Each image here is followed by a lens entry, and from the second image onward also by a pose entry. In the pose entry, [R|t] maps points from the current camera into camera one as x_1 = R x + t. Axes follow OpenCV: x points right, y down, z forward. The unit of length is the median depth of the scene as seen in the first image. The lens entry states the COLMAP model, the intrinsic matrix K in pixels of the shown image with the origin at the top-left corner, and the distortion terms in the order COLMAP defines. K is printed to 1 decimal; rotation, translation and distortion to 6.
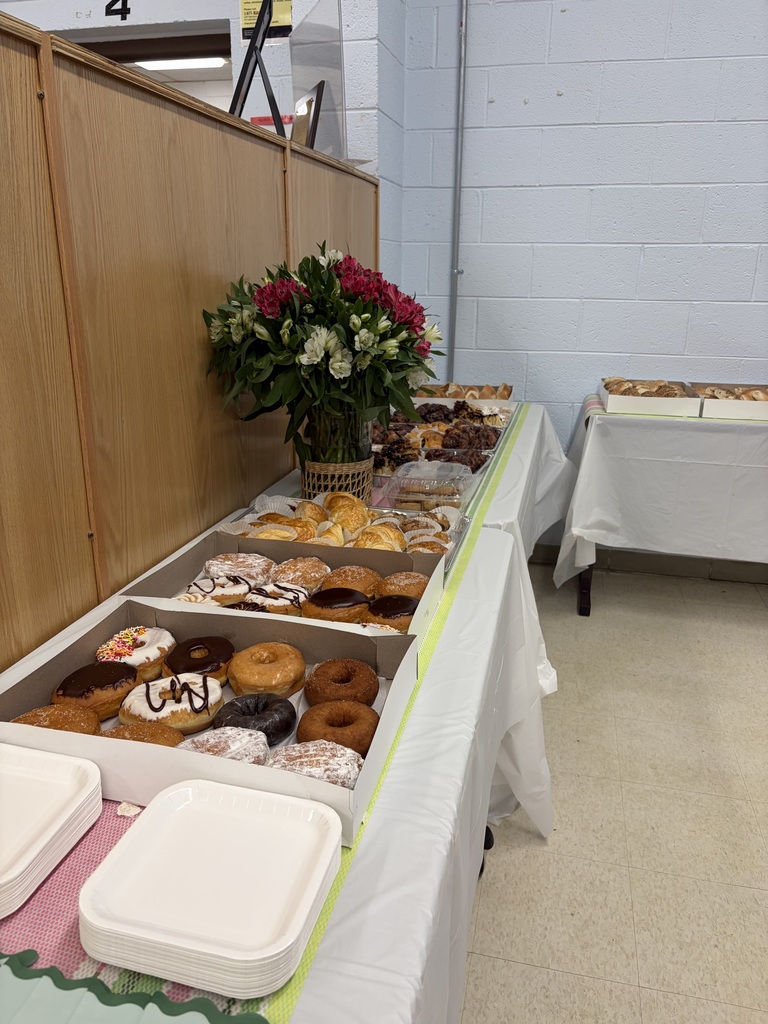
lens RADIAL K [[751.1, 0, 383.6], [0, 751.1, 511.8], [0, 0, 1]] dist [0.010694, -0.001851]
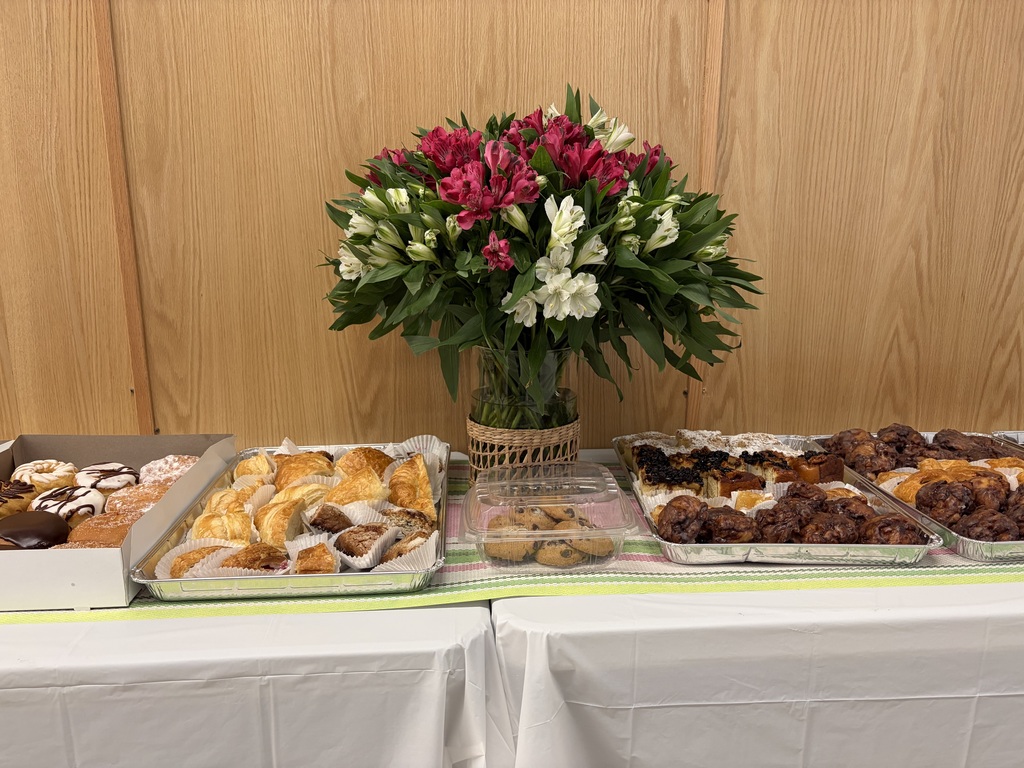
lens RADIAL K [[751.1, 0, 513.4], [0, 751.1, 385.2], [0, 0, 1]] dist [0.010694, -0.001851]
pose [[0.325707, 0.186113, -0.926972, 0.801129], [-0.286552, 0.953752, 0.090804, -0.237543], [0.901001, 0.236050, 0.363975, 1.150841]]
